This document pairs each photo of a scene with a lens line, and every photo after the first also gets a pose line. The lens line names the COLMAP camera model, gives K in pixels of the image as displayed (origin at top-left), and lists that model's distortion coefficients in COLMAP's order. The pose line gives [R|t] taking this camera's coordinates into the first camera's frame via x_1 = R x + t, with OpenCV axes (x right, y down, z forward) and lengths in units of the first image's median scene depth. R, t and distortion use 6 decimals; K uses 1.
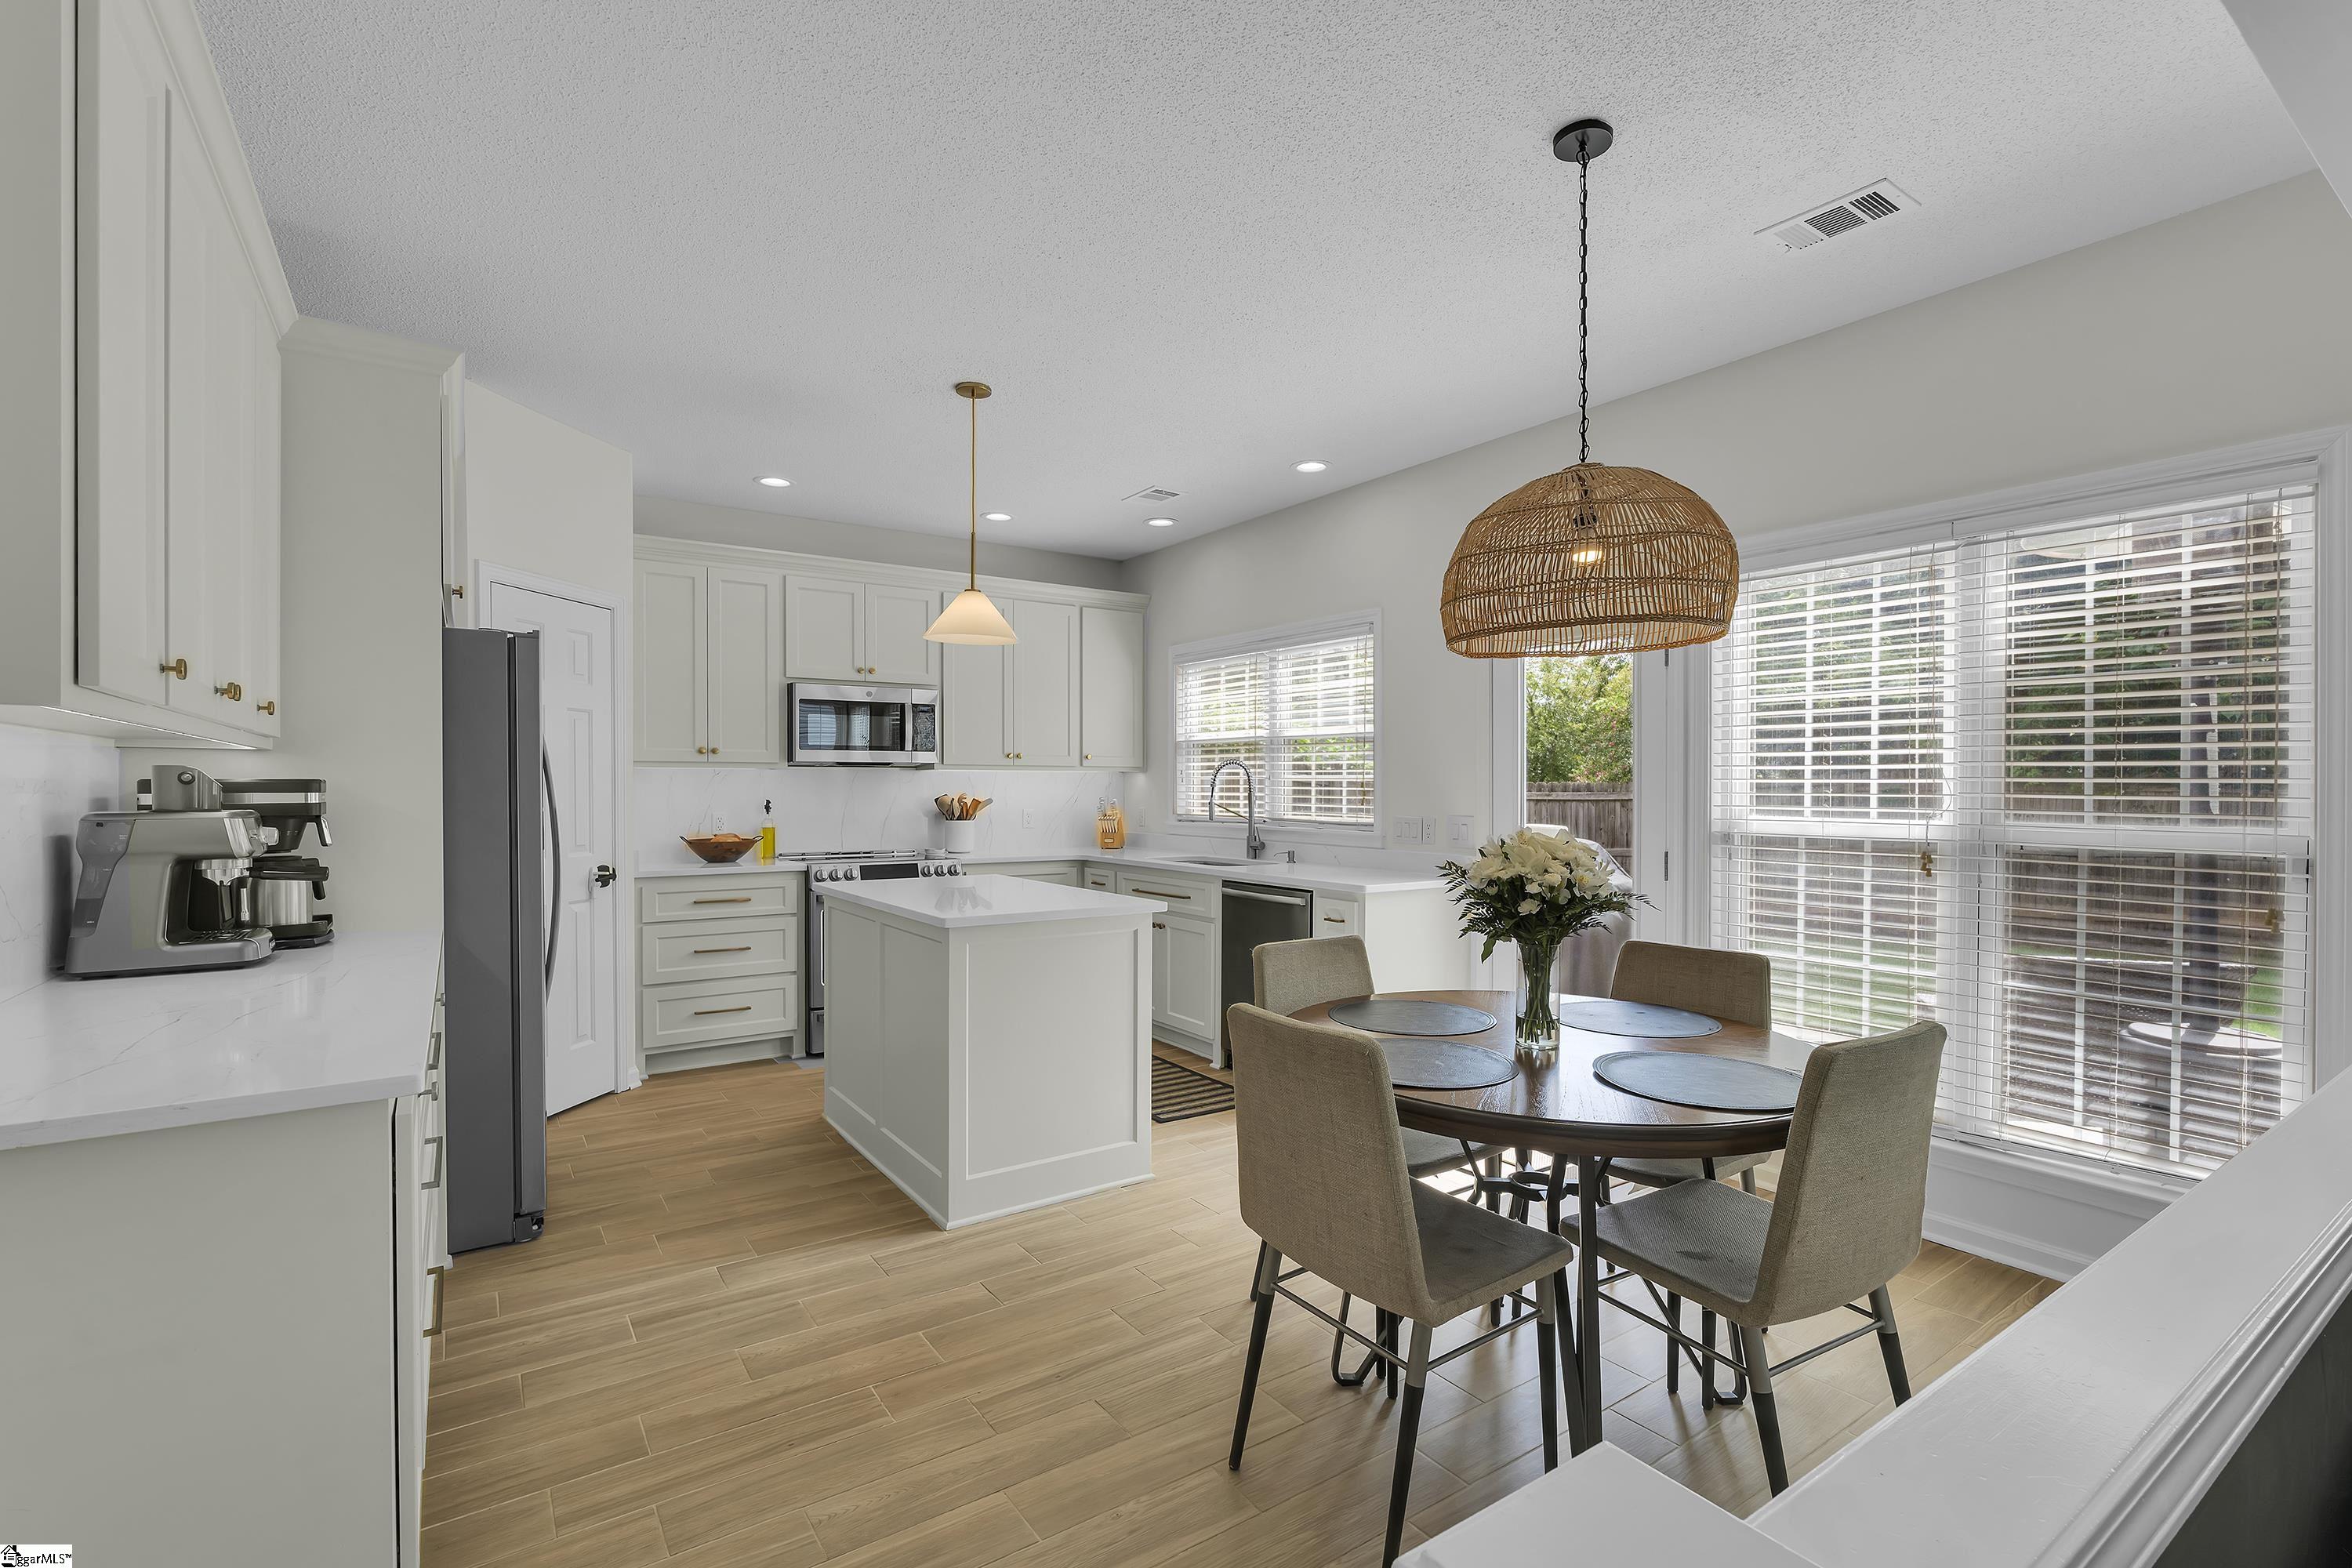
lens RADIAL K [[1046.0, 0, 1177.5], [0, 1046.0, 791.5], [0, 0, 1]] dist [-0.008938, 0.000865]
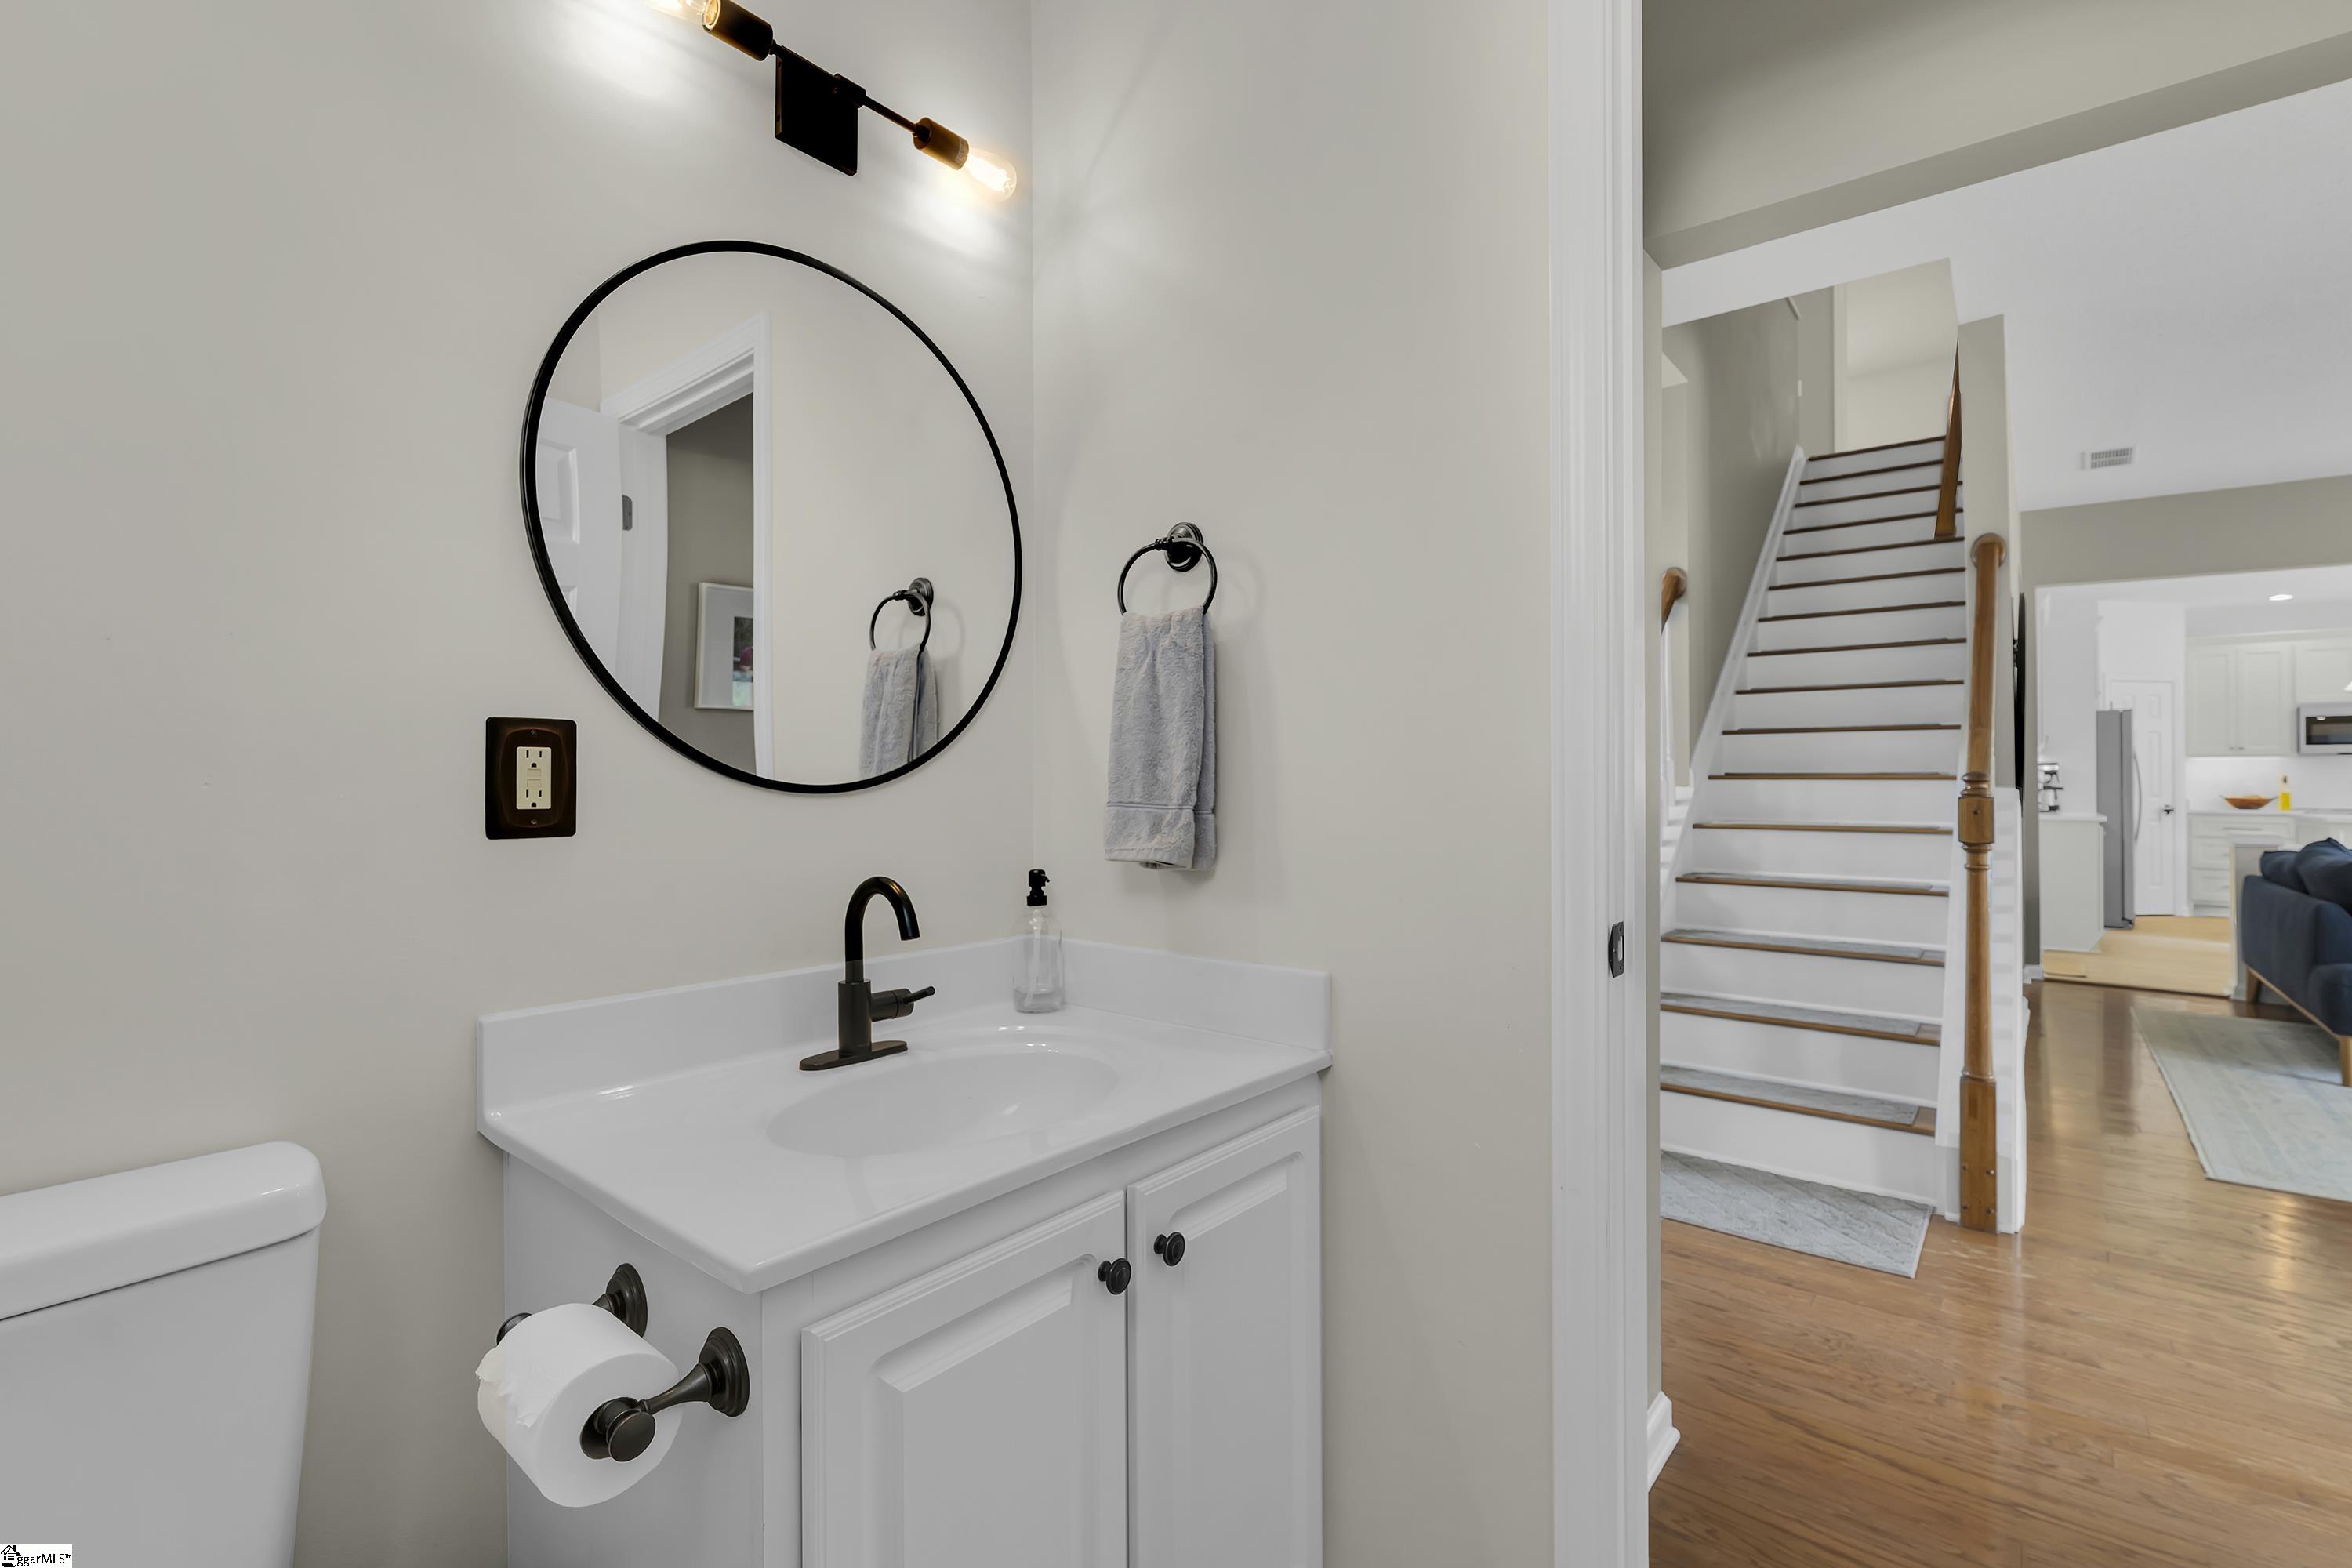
lens RADIAL K [[1046.0, 0, 1200.5], [0, 1046.0, 766.8], [0, 0, 1]] dist [-0.008938, 0.000865]
pose [[0.287973, -0.010187, -0.957584, 0.878420], [-0.011275, 0.999838, -0.014027, 0.045020], [0.957572, 0.014837, 0.287811, -1.443878]]
